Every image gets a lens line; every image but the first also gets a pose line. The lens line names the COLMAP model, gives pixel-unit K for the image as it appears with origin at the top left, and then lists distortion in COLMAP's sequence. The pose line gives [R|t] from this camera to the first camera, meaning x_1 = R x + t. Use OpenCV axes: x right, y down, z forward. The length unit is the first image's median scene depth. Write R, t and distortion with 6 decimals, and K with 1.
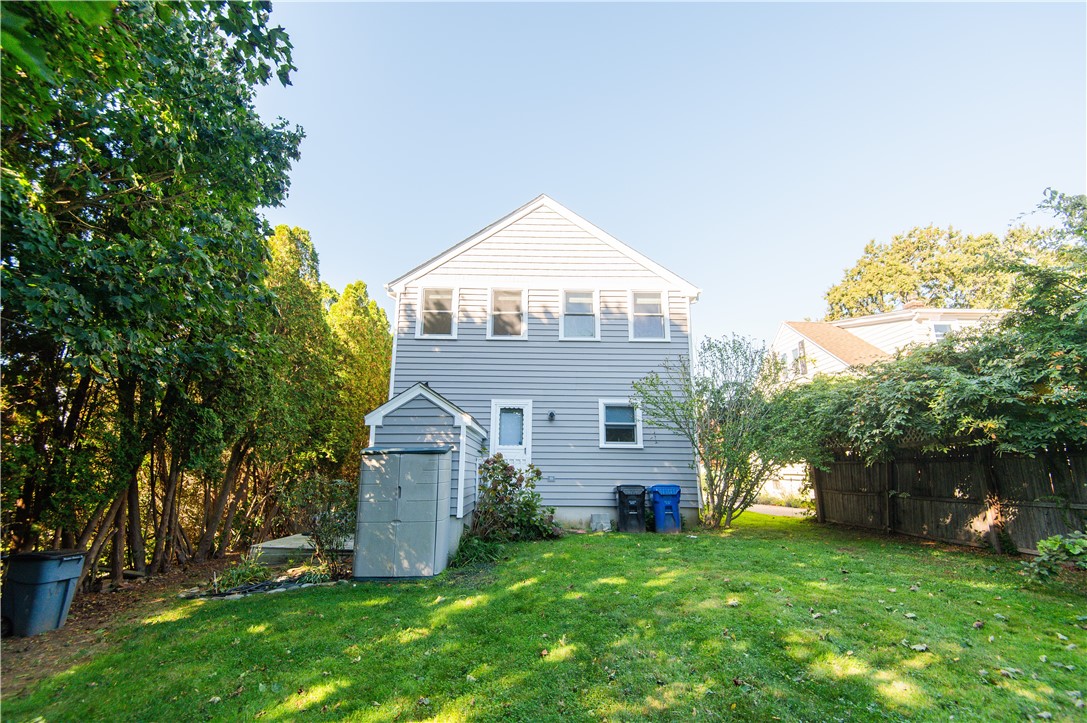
lens RADIAL K [[503.4, 0, 536.5], [0, 503.4, 351.2], [0, 0, 1]] dist [0.025365, -0.014168]
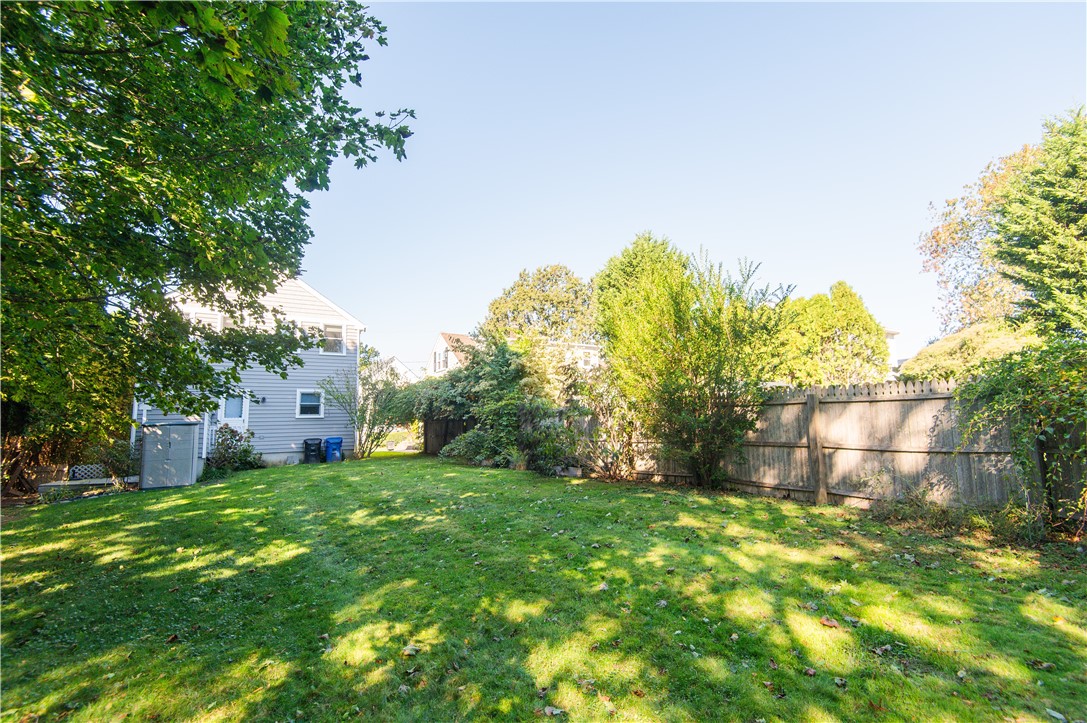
lens RADIAL K [[503.4, 0, 538.8], [0, 503.4, 357.8], [0, 0, 1]] dist [0.025365, -0.014168]
pose [[0.871228, 0.038535, 0.489363, -0.002965], [-0.082492, 0.994230, 0.068573, -0.203708], [-0.483897, -0.100111, 0.869380, -0.898971]]
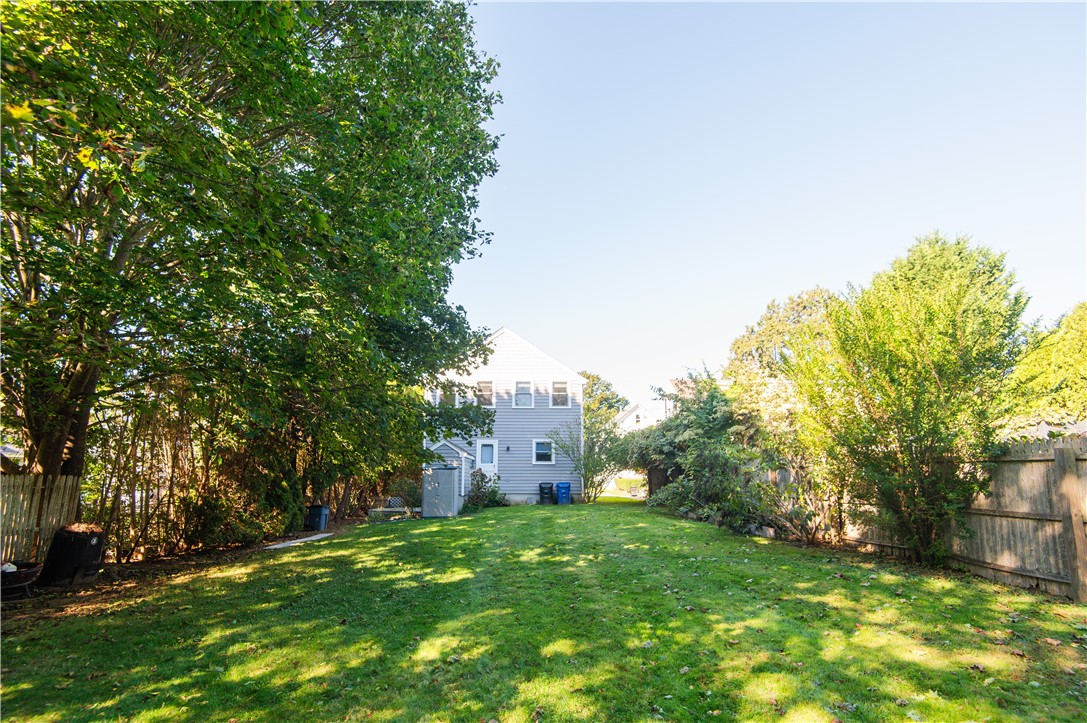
lens RADIAL K [[503.4, 0, 524.9], [0, 503.4, 391.3], [0, 0, 1]] dist [0.025365, -0.014168]
pose [[0.999914, -0.008535, -0.009943, 0.123870], [0.009161, 0.997860, 0.064749, -0.228535], [0.009370, -0.064834, 0.997852, -0.977716]]
